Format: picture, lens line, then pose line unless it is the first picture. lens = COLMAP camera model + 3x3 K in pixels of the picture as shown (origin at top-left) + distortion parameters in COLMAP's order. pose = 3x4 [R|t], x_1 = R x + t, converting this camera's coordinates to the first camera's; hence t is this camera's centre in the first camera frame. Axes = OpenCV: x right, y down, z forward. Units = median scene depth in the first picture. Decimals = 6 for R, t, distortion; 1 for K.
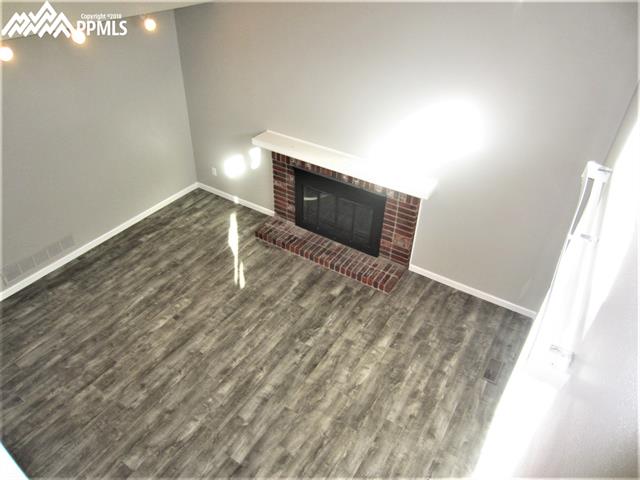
lens RADIAL K [[455.6, 0, 321.5], [0, 455.6, 237.2], [0, 0, 1]] dist [-0.028629, 0.009166]
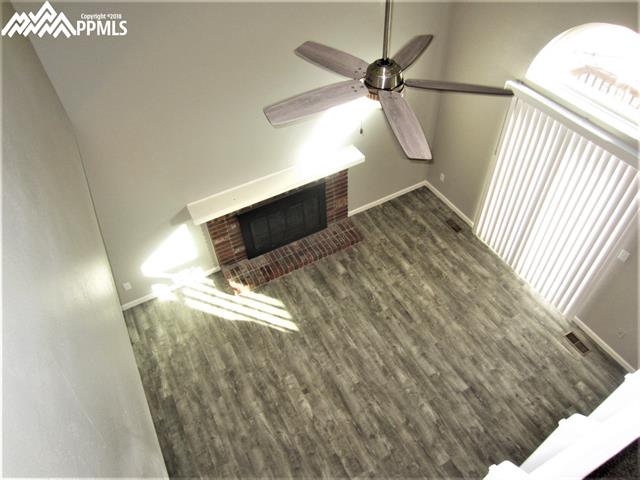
lens RADIAL K [[455.6, 0, 321.4], [0, 455.6, 240.9], [0, 0, 1]] dist [-0.028629, 0.009166]
pose [[0.492350, -0.674281, 0.550396, -0.678787], [0.557474, 0.729918, 0.395528, -0.493352], [-0.668441, 0.112093, 0.735270, 0.180306]]
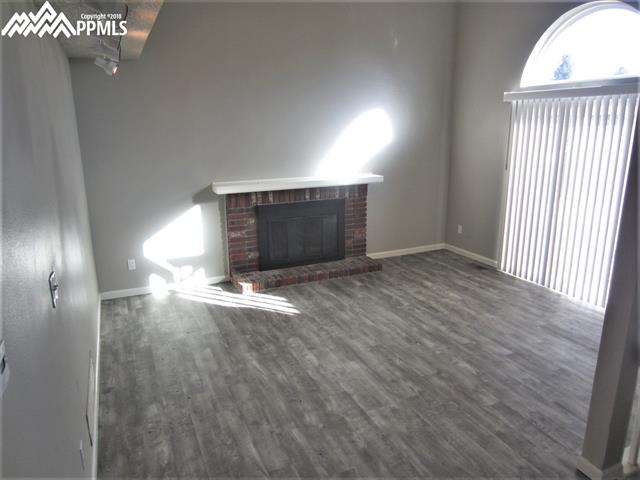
lens RADIAL K [[455.6, 0, 322.6], [0, 455.6, 242.8], [0, 0, 1]] dist [-0.028629, 0.009166]
pose [[0.547633, -0.250876, 0.798222, -0.992106], [0.515462, 0.852619, -0.085668, 0.096353], [-0.659088, 0.458368, 0.596240, 0.407509]]
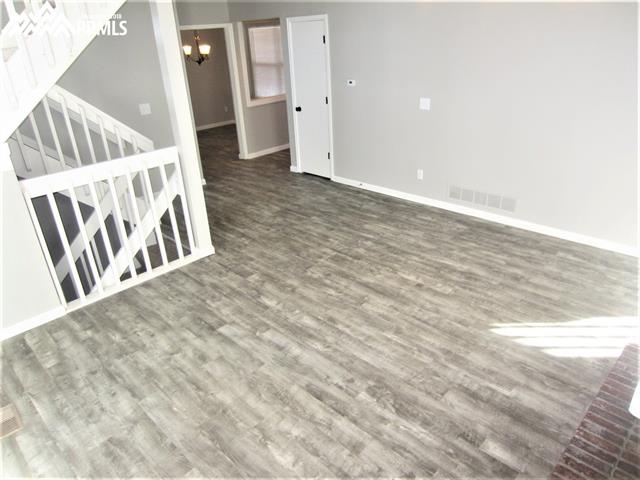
lens RADIAL K [[455.6, 0, 321.6], [0, 455.6, 239.3], [0, 0, 1]] dist [-0.028629, 0.009166]
pose [[-0.220193, 0.391780, -0.893322, 0.466347], [-0.539480, 0.714083, 0.446147, -0.172992], [0.812697, 0.580168, 0.054121, 0.798589]]
